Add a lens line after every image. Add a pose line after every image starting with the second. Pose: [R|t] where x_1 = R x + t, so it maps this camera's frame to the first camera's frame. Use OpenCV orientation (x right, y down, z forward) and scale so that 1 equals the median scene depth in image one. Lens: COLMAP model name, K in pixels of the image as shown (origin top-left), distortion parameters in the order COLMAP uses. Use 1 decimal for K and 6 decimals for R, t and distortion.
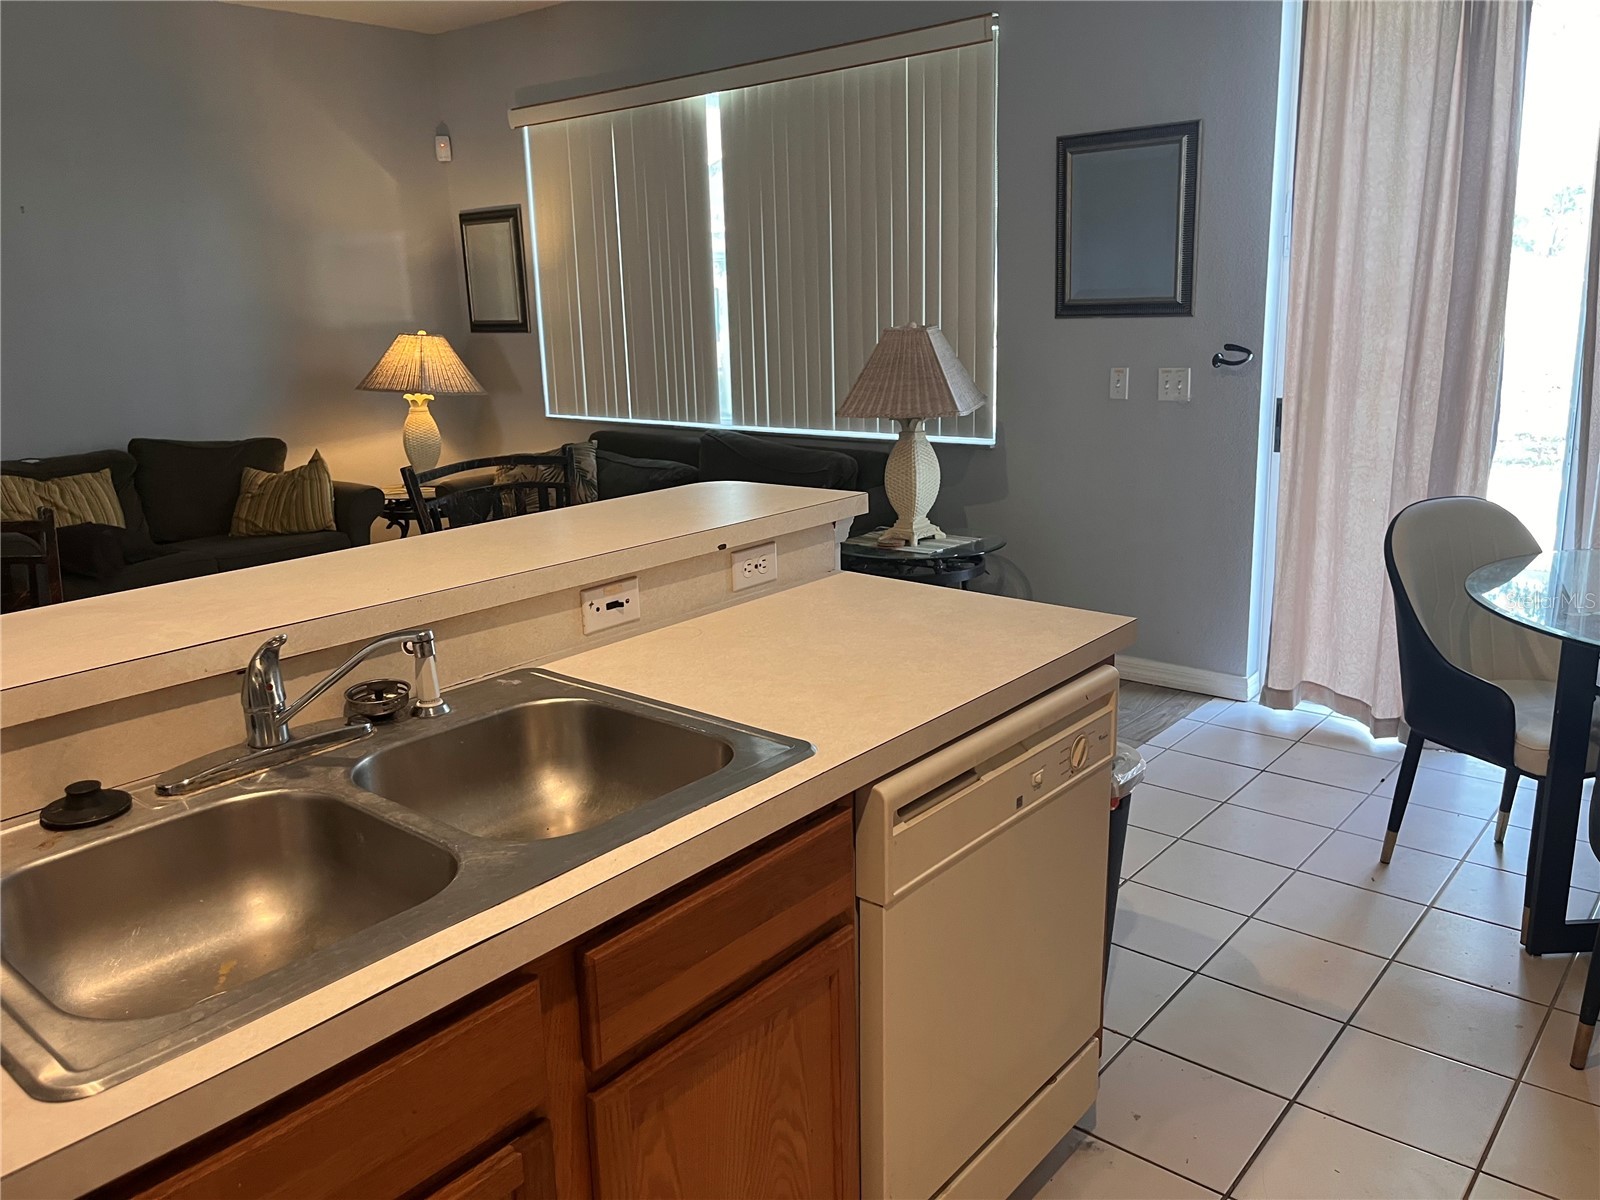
lens RADIAL K [[1229.3, 0, 800.0], [0, 1229.3, 600.0], [0, 0, 1]] dist [0.058125, -0.096677]
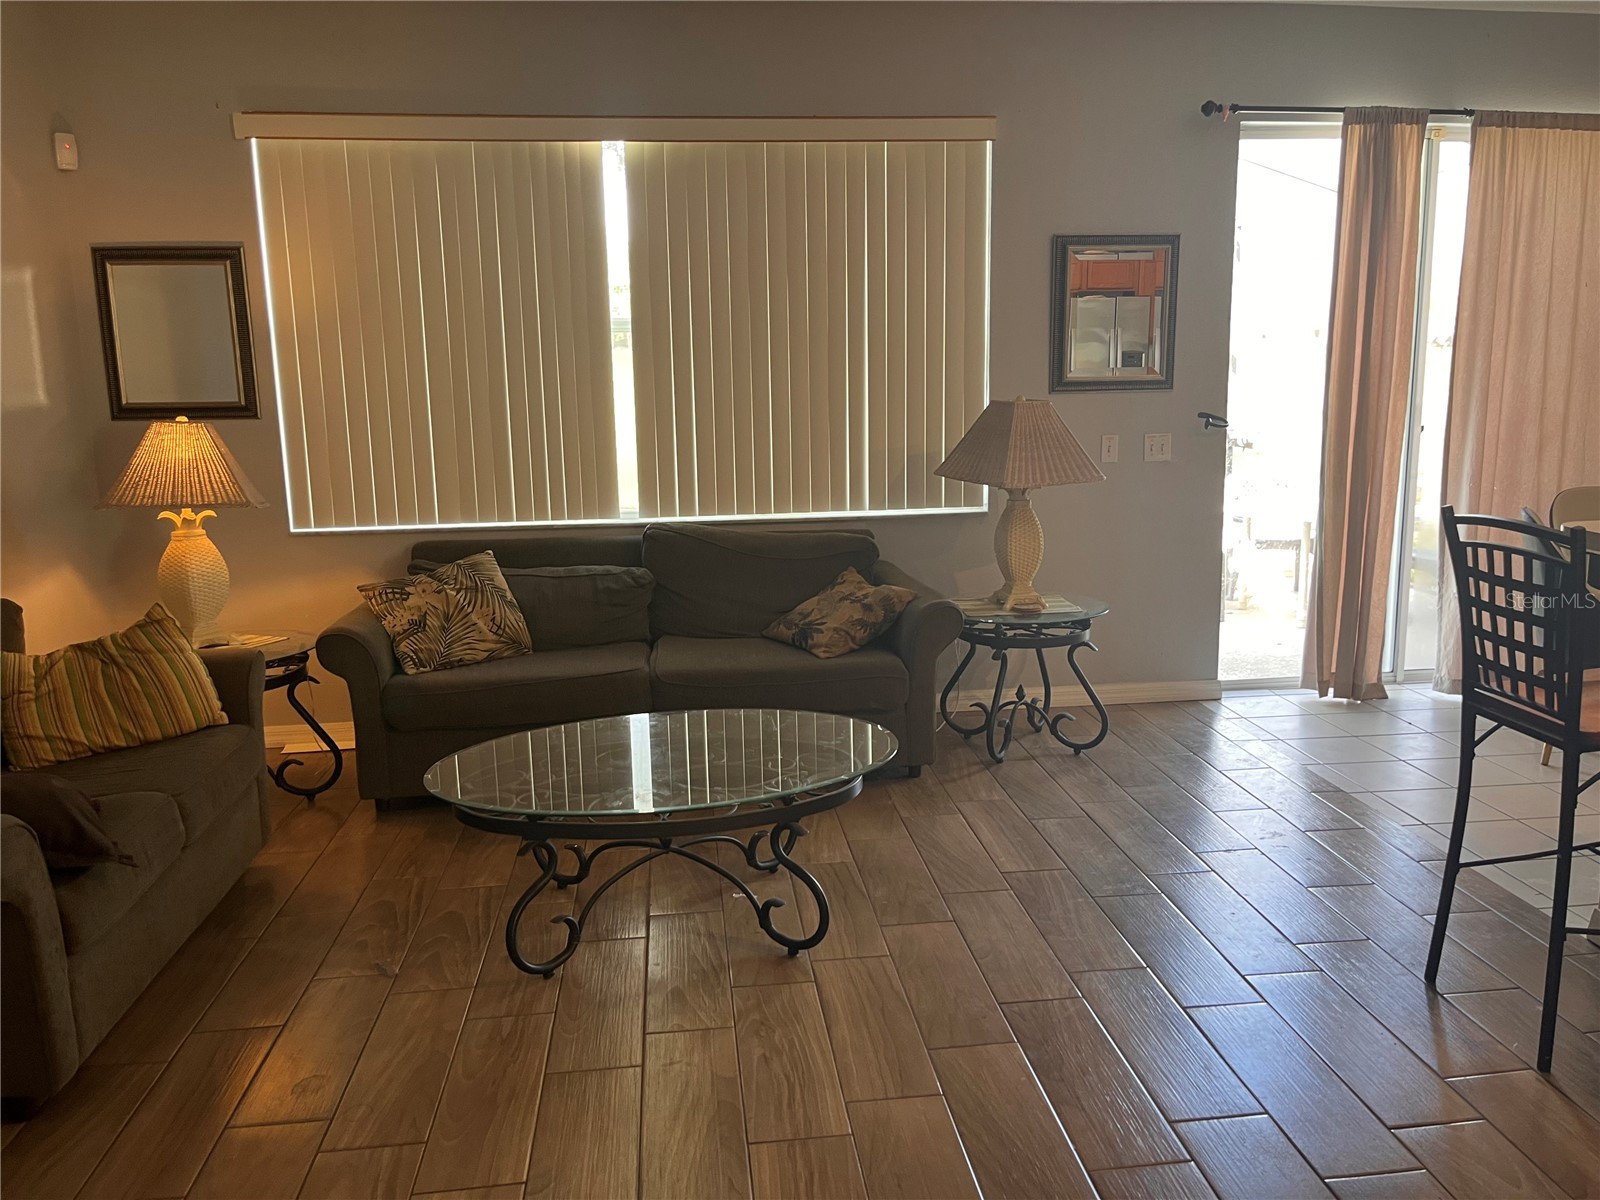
lens RADIAL K [[1207.4, 0, 800.0], [0, 1207.4, 600.0], [0, 0, 1]] dist [0.058884, -0.090380]
pose [[0.685806, -0.123413, 0.717244, -0.596298], [0.166552, 0.985978, 0.010400, -0.074316], [-0.708470, 0.112326, 0.696744, 0.328686]]
